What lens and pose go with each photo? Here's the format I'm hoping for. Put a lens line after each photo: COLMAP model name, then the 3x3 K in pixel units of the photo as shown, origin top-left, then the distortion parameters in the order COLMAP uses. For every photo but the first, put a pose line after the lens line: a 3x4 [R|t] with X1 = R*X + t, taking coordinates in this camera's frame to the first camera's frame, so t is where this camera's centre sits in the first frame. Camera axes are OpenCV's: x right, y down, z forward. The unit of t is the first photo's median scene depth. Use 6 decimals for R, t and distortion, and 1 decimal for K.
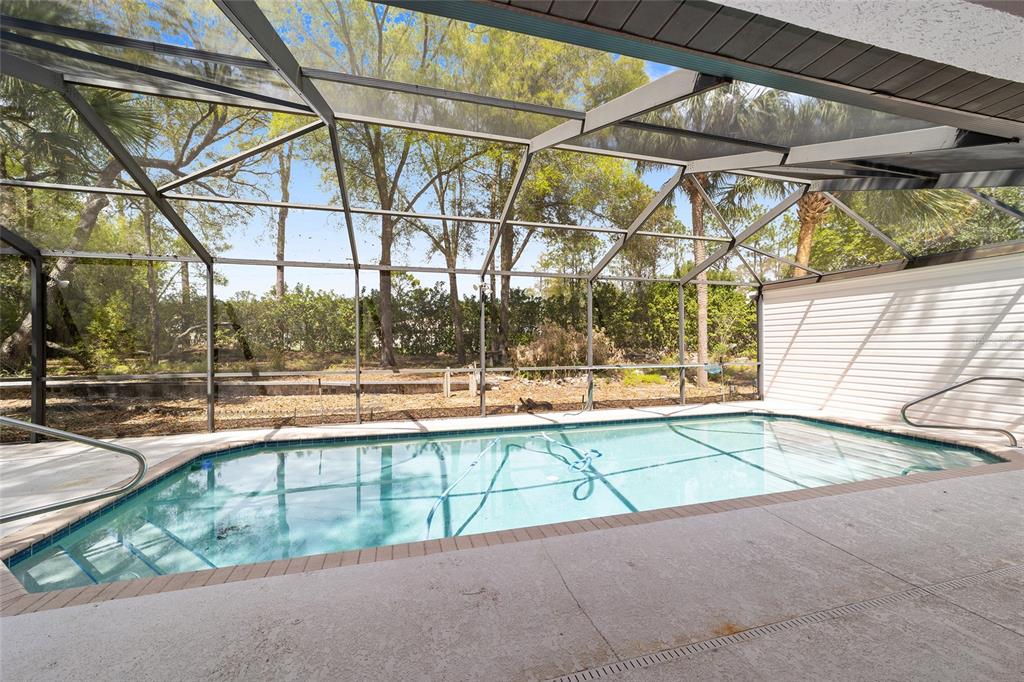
lens RADIAL K [[392.0, 0, 509.2], [0, 392.0, 342.3], [0, 0, 1]] dist [-0.000853, -0.000139]
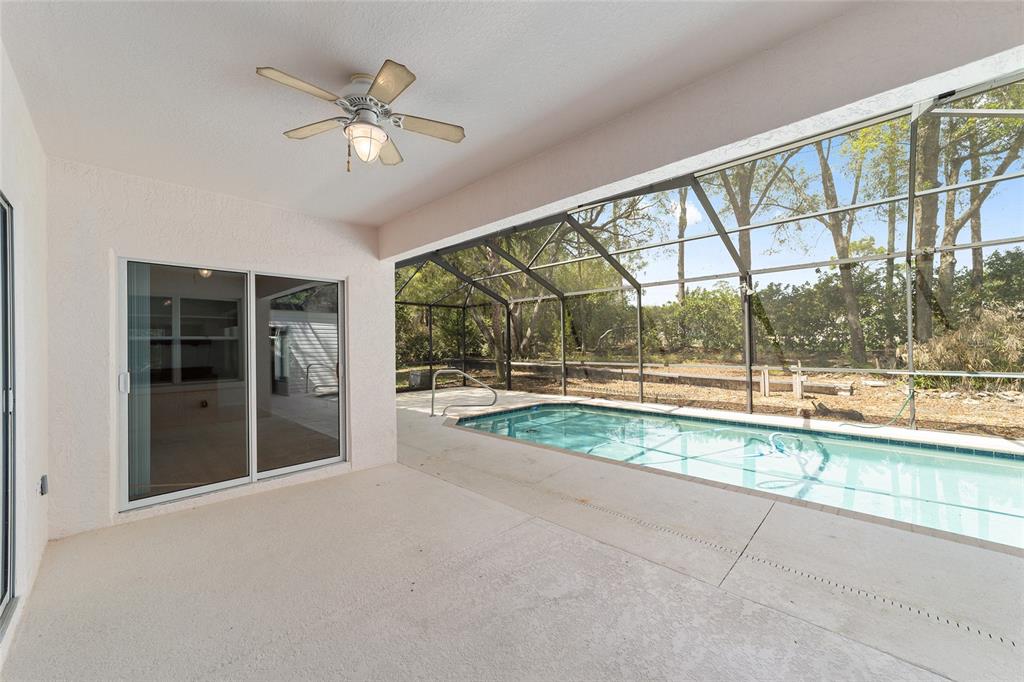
lens RADIAL K [[392.0, 0, 509.2], [0, 392.0, 342.3], [0, 0, 1]] dist [-0.000853, -0.000139]
pose [[0.508560, -0.006586, -0.861001, 0.459126], [0.016581, 0.999860, 0.002146, -0.009089], [0.860867, -0.015368, 0.508598, -0.058155]]
